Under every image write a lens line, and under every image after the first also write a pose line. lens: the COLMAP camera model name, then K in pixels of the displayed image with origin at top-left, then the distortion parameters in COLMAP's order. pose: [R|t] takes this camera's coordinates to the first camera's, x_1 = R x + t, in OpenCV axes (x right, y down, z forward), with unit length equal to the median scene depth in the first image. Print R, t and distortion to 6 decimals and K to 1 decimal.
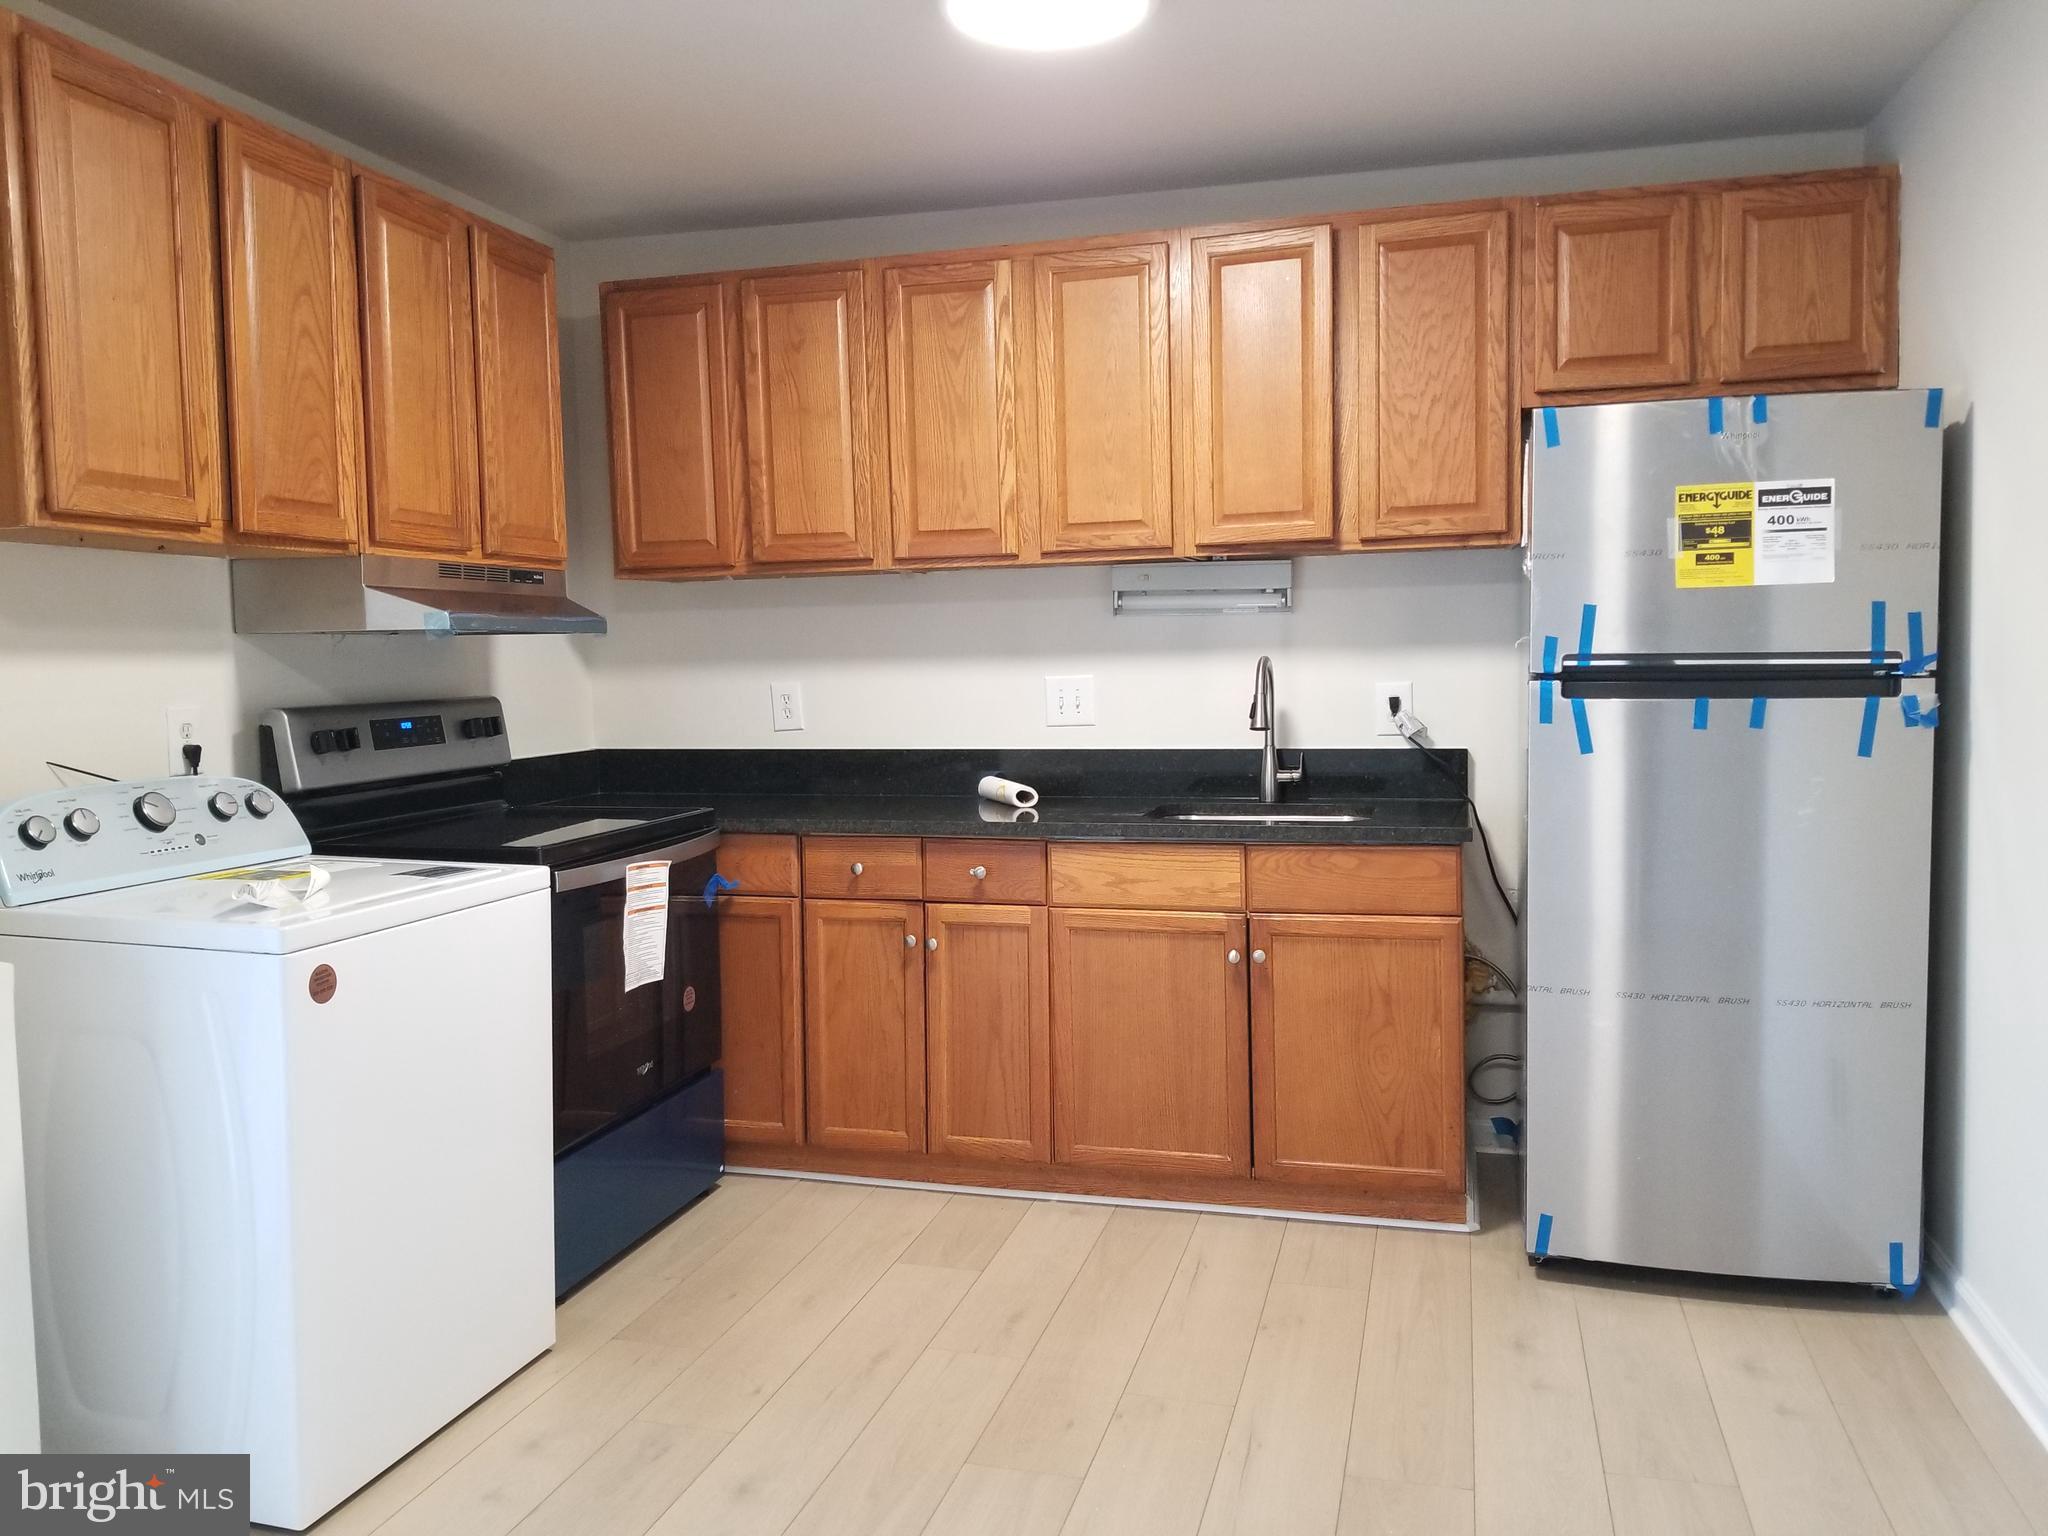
lens RADIAL K [[1622.6, 0, 973.3], [0, 1622.6, 758.1], [0, 0, 1]] dist [0.105660, -0.182327]
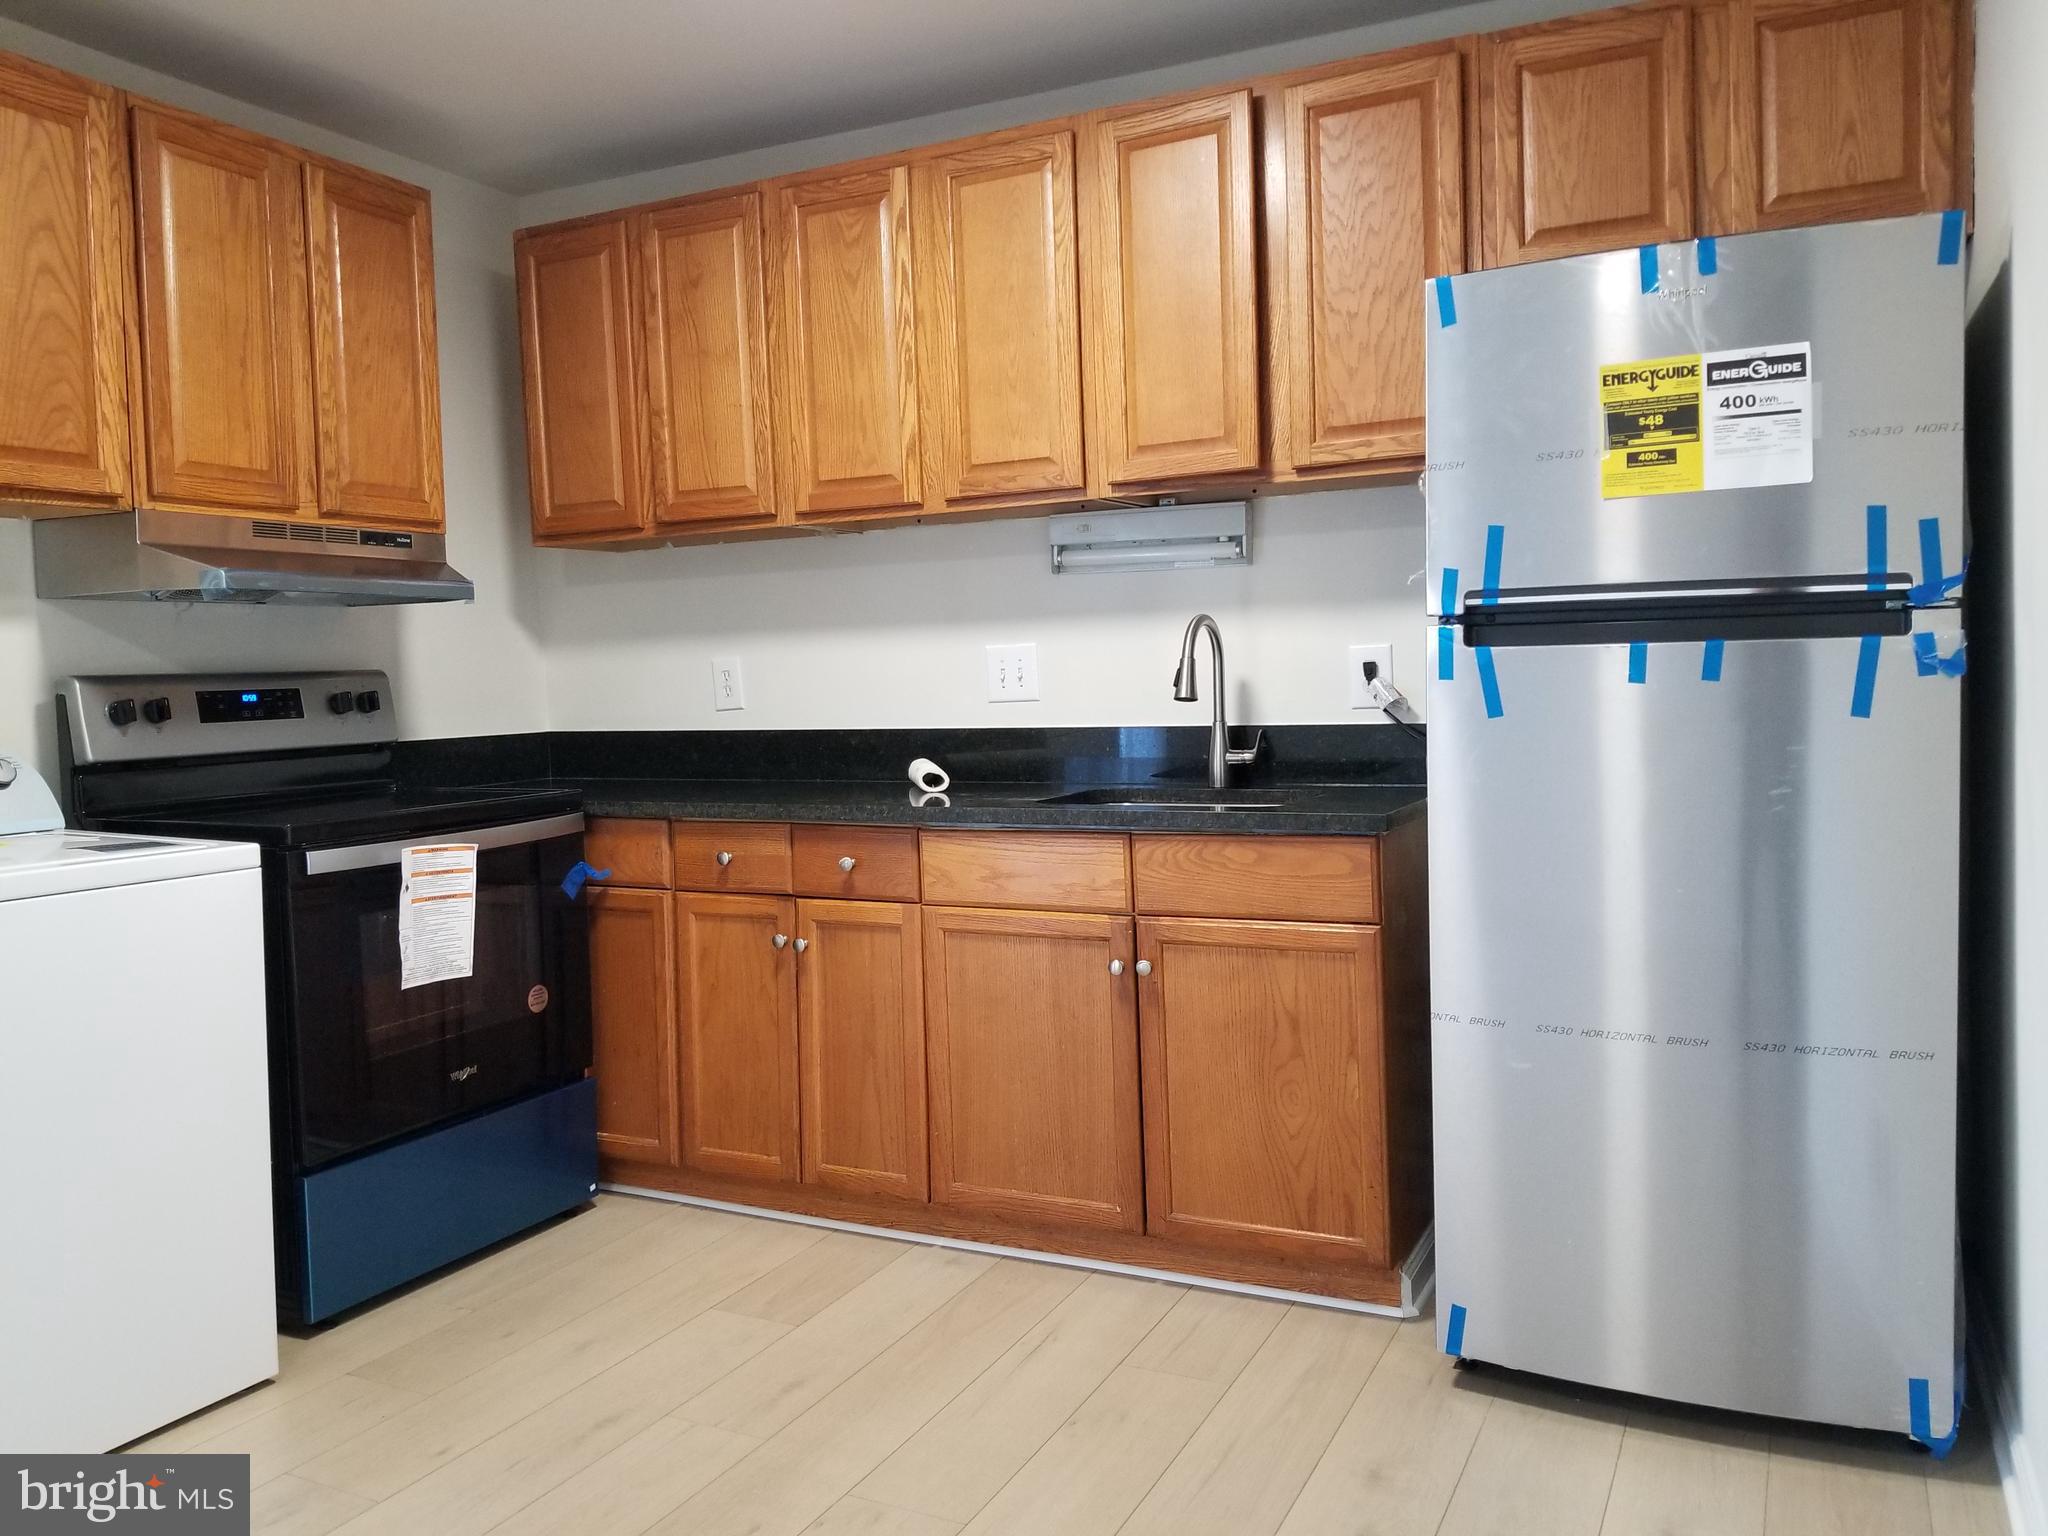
lens RADIAL K [[1614.3, 0, 956.4], [0, 1614.3, 755.8], [0, 0, 1]] dist [0.075456, -0.114884]
pose [[0.978954, 0.001594, -0.204073, 0.244237], [-0.003536, 0.999952, -0.009153, 0.020627], [0.204049, 0.009682, 0.978913, 0.166208]]
